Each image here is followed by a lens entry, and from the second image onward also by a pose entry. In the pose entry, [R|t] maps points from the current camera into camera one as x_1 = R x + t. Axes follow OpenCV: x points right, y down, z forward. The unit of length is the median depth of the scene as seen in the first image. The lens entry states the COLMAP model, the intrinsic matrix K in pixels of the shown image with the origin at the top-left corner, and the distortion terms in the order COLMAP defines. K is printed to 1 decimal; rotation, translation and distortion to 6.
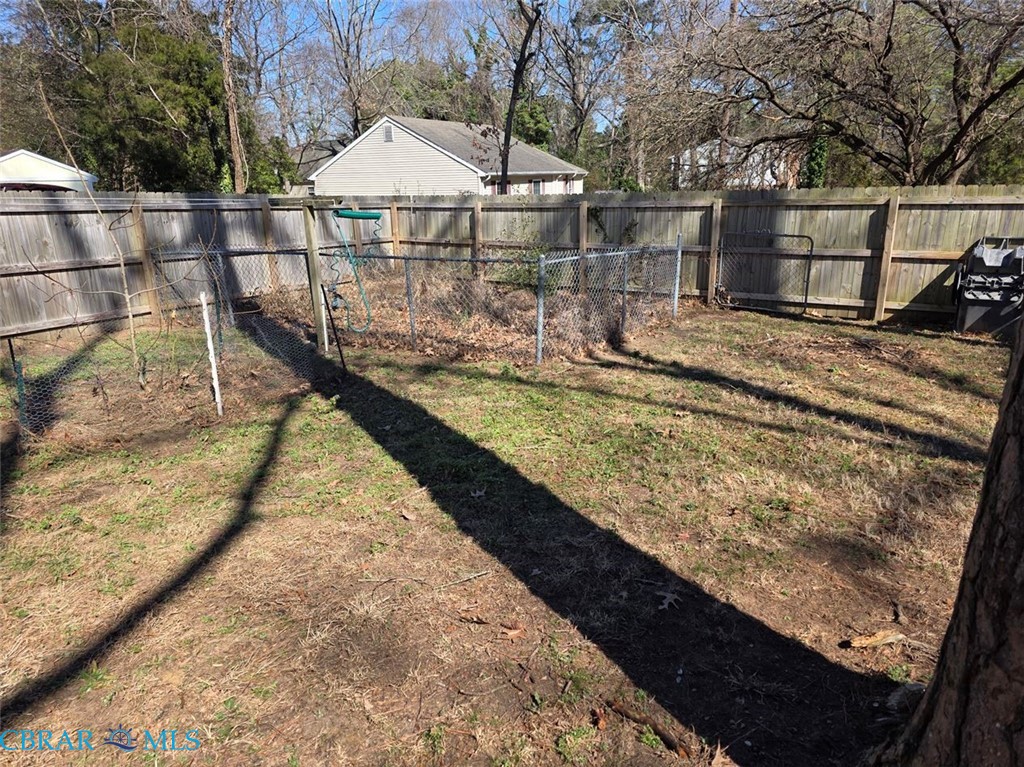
lens RADIAL K [[687.6, 0, 510.8], [0, 687.6, 383.5], [0, 0, 1]] dist [0.068074, -0.061579]
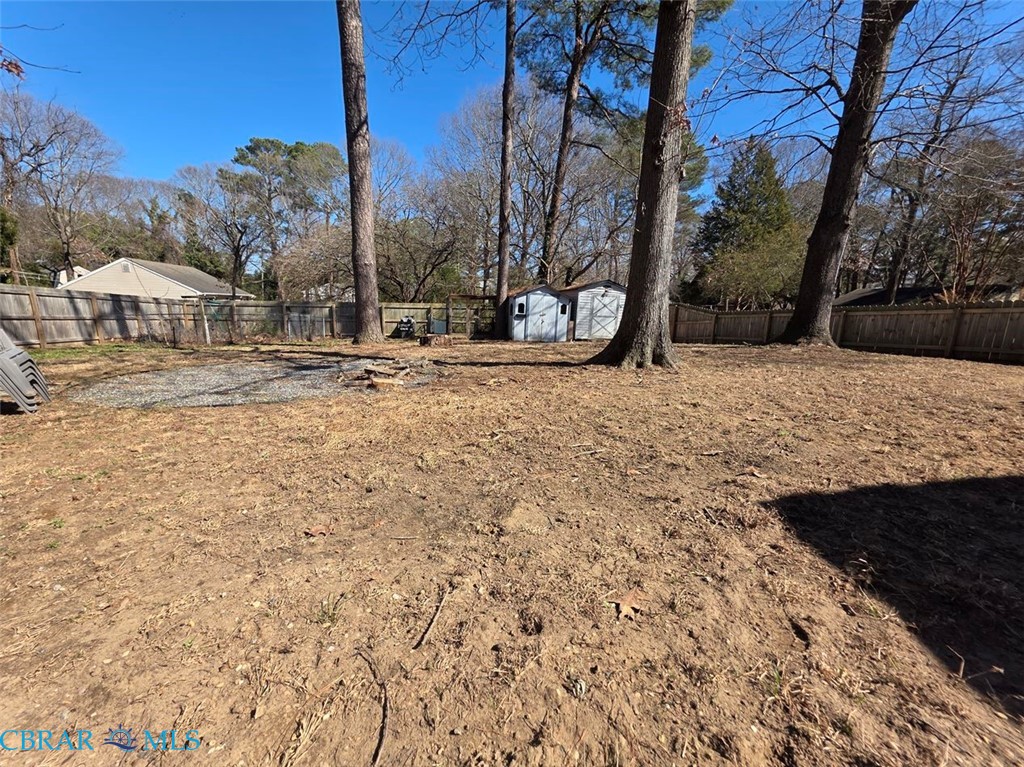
lens RADIAL K [[410.5, 0, 509.7], [0, 410.5, 387.7], [0, 0, 1]] dist [0.002316, 0.000283]
pose [[0.775754, -0.088021, 0.624866, -0.298541], [0.146037, 0.988384, -0.042073, 0.322541], [-0.613904, 0.123892, 0.779597, -0.960398]]
